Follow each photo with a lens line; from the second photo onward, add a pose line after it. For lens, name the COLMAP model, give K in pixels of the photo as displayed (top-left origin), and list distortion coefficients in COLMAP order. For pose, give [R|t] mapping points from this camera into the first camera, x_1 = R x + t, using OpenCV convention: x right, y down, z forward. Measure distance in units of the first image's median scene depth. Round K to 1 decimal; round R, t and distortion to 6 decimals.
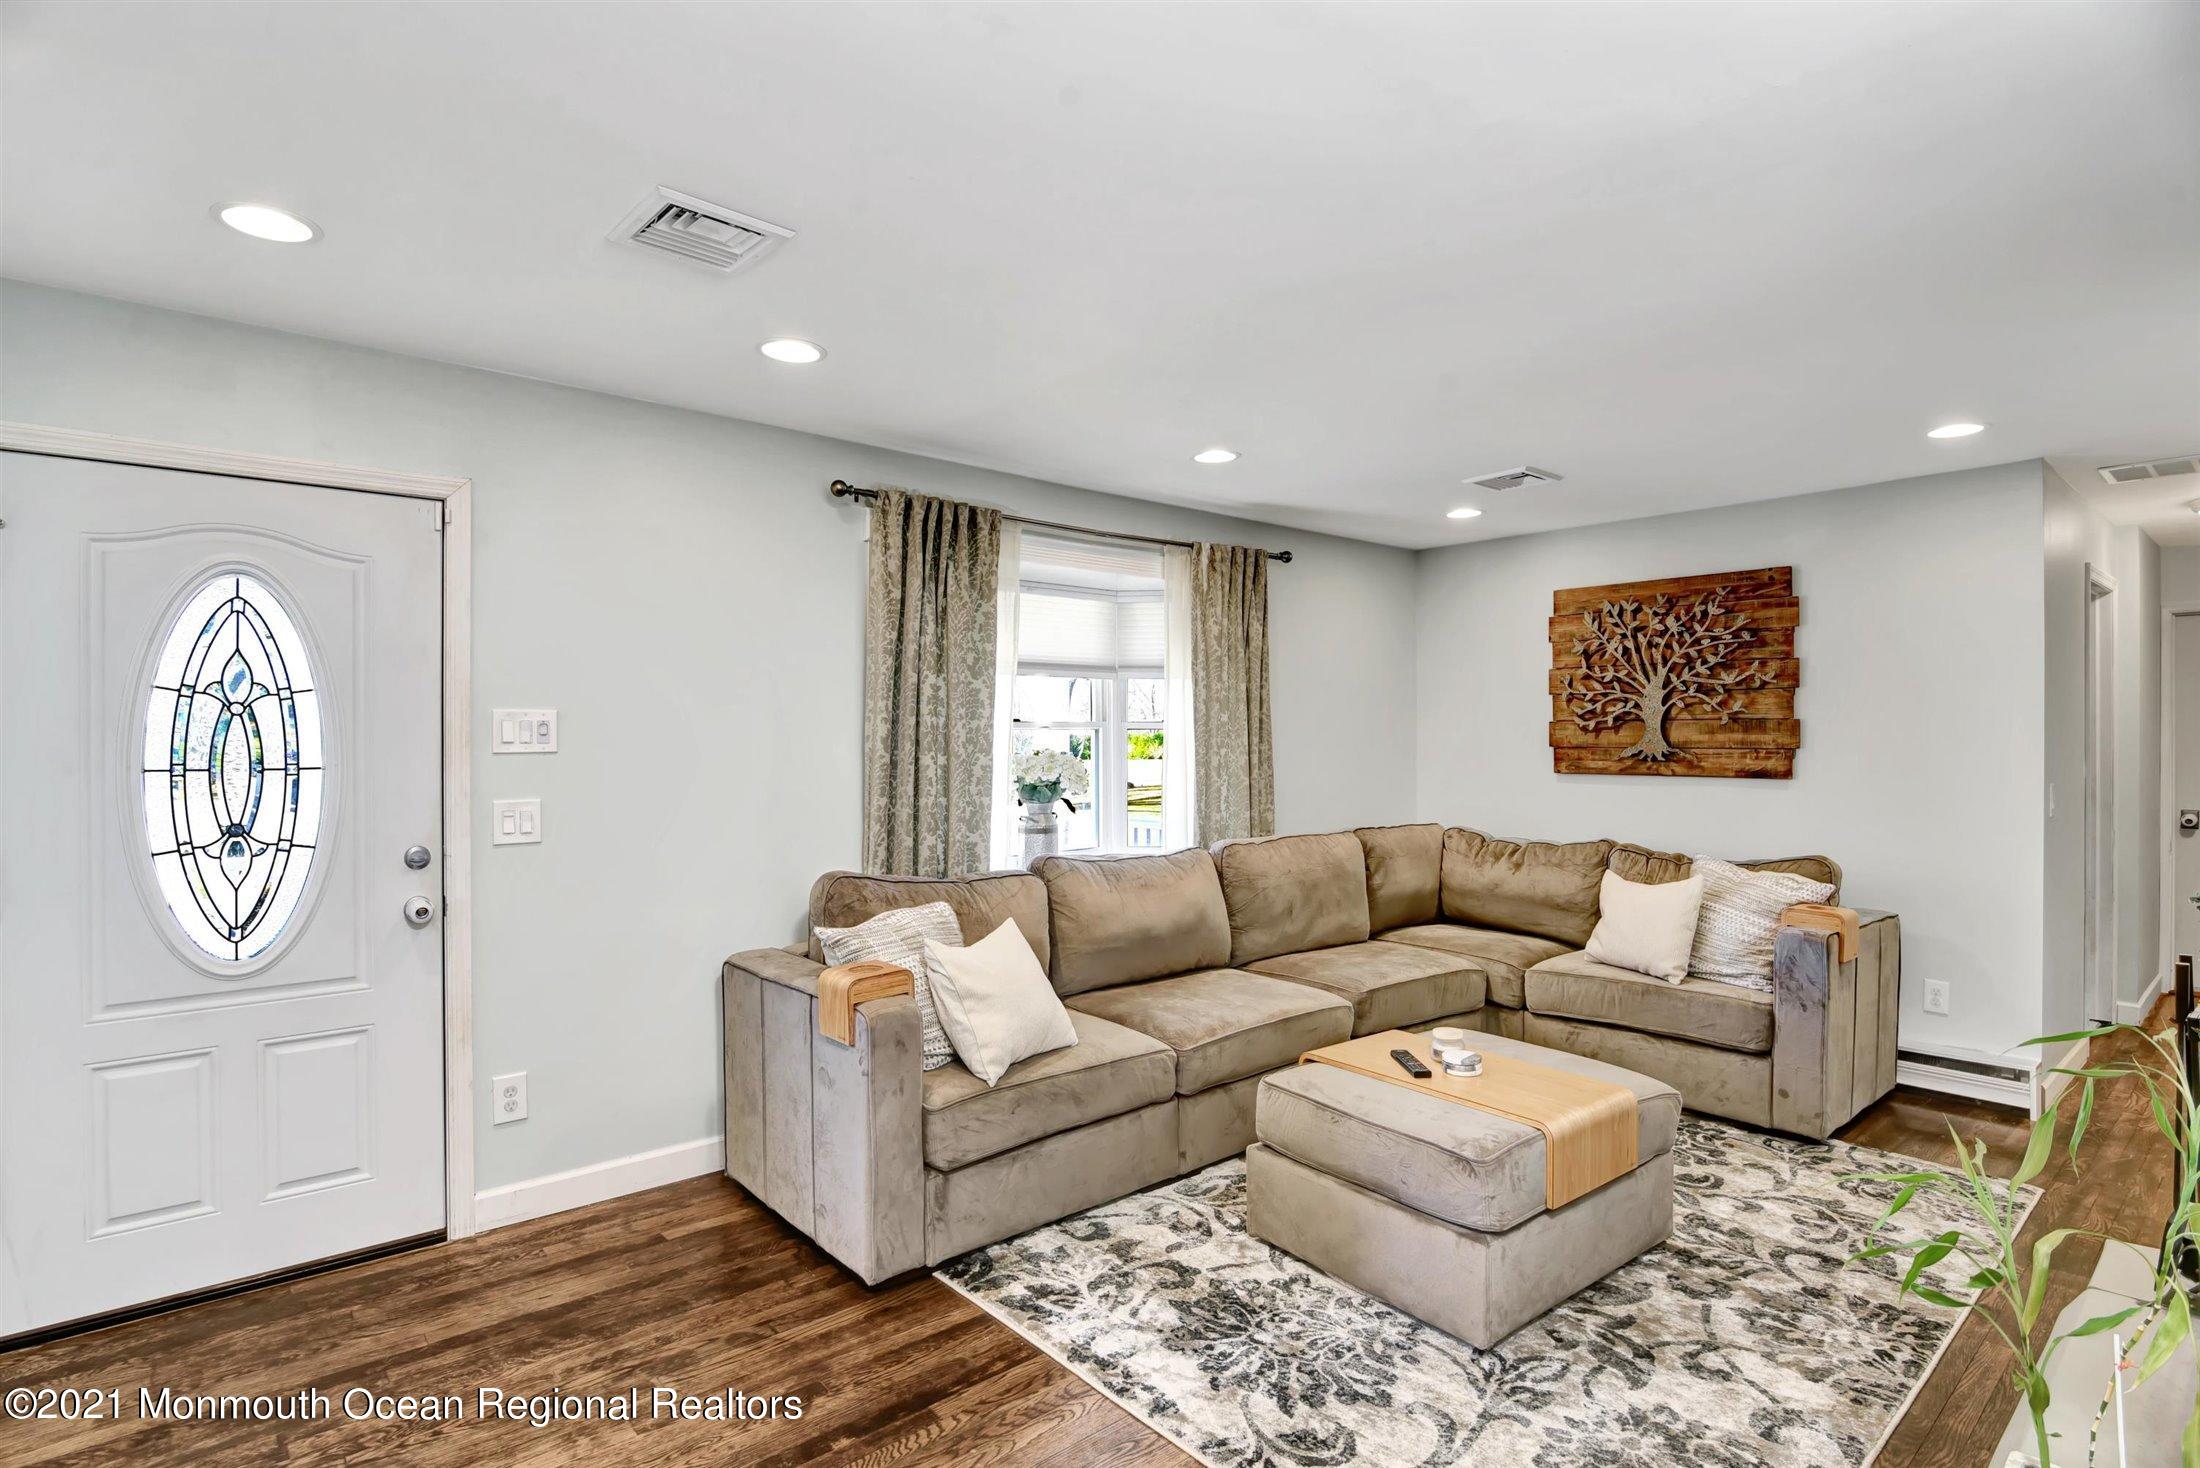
lens RADIAL K [[1085.2, 0, 1095.9], [0, 1085.2, 746.0], [0, 0, 1]] dist [-0.018317, -0.002641]
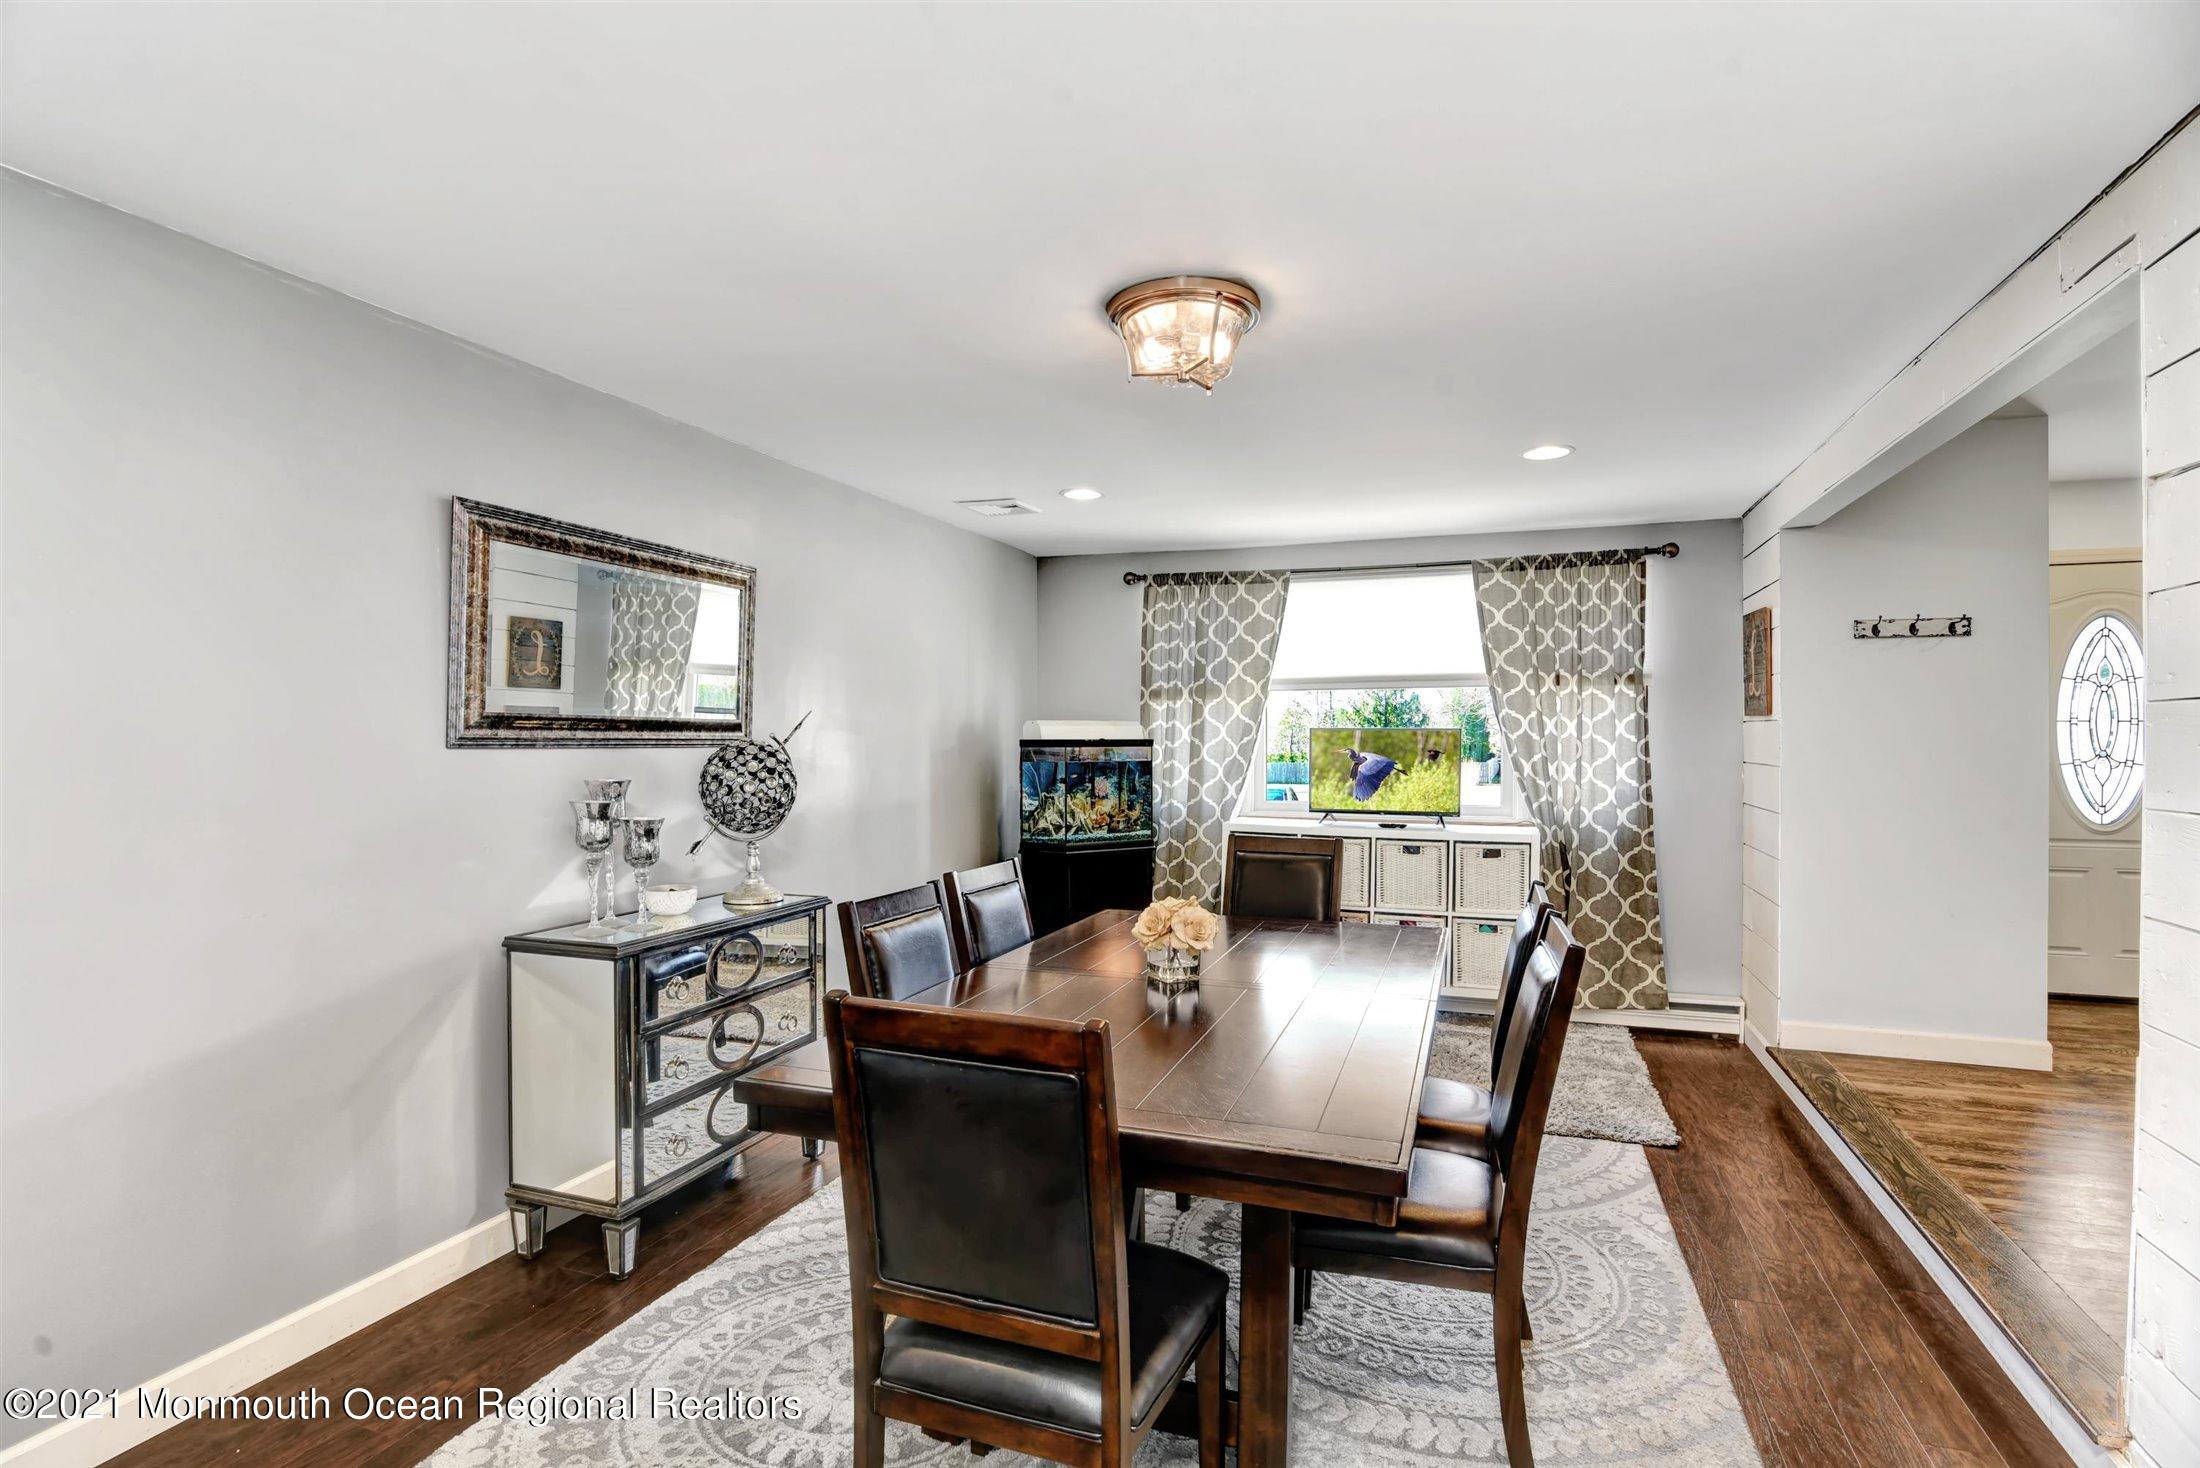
lens RADIAL K [[1085.2, 0, 1114.9], [0, 1085.2, 747.2], [0, 0, 1]] dist [-0.018317, -0.002641]
pose [[0.488121, 0.010380, -0.872714, -0.022868], [-0.008435, 0.999939, 0.007175, 0.055635], [0.872735, 0.003859, 0.488179, -1.128673]]
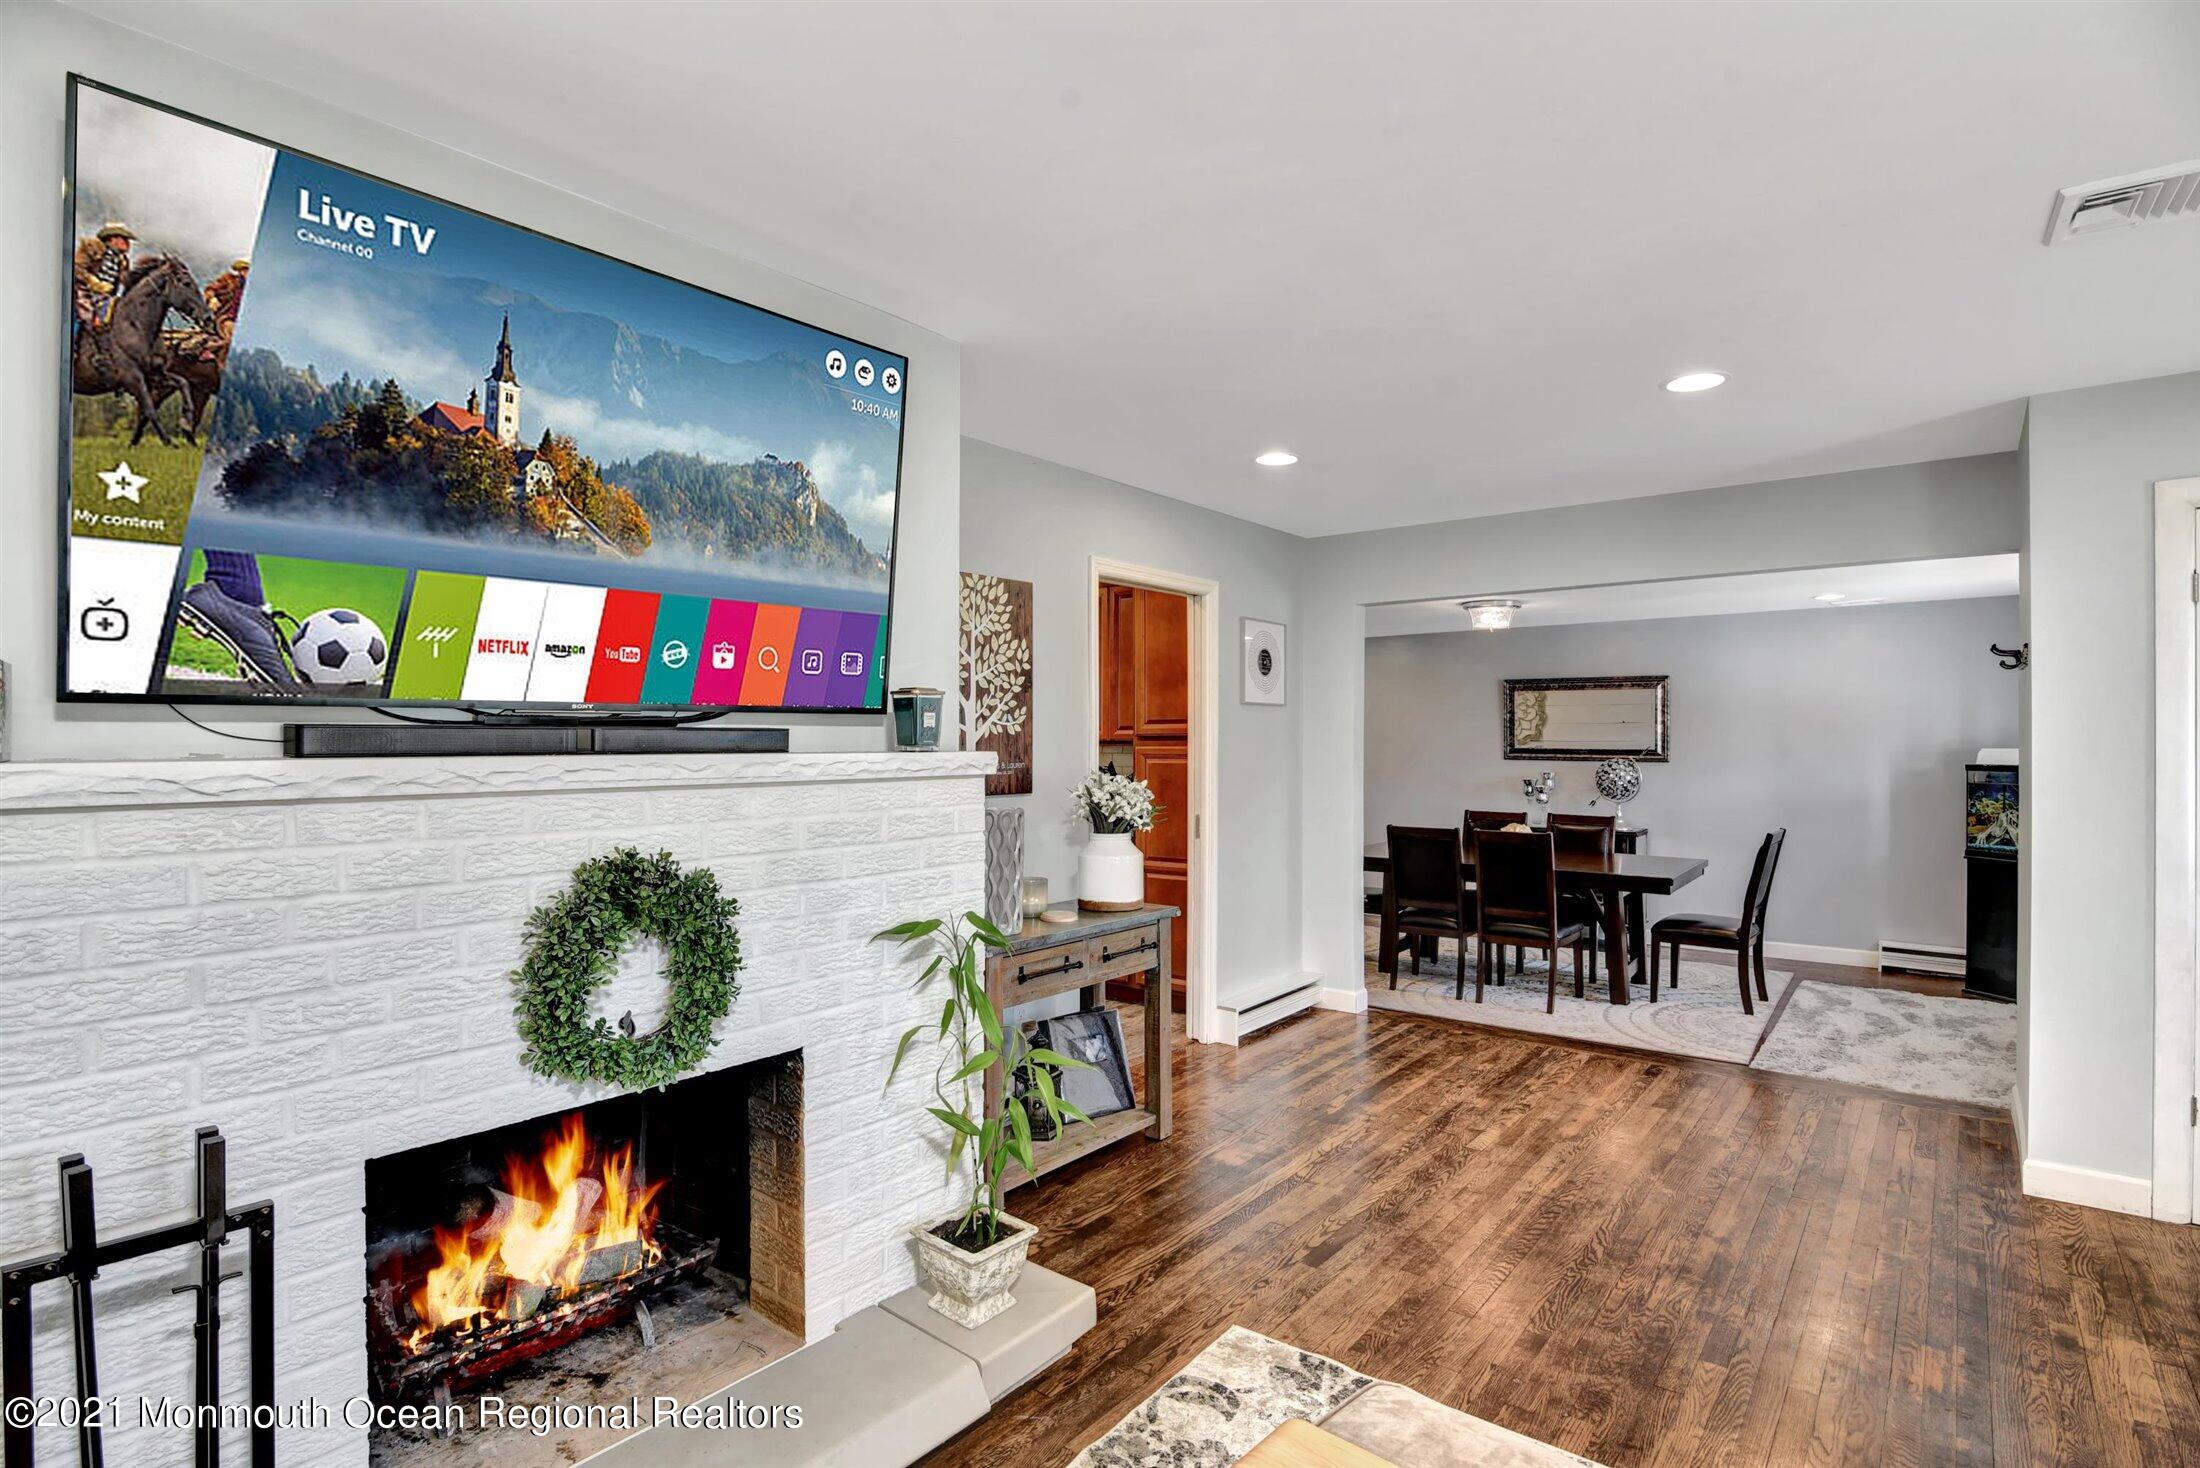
lens RADIAL K [[1085.2, 0, 1096.0], [0, 1085.2, 751.7], [0, 0, 1]] dist [-0.018317, -0.002641]
pose [[-0.982450, 0.006369, -0.186417, 0.469937], [0.002932, 0.999821, 0.018708, -0.010793], [0.186502, 0.017833, -0.982293, 1.157865]]
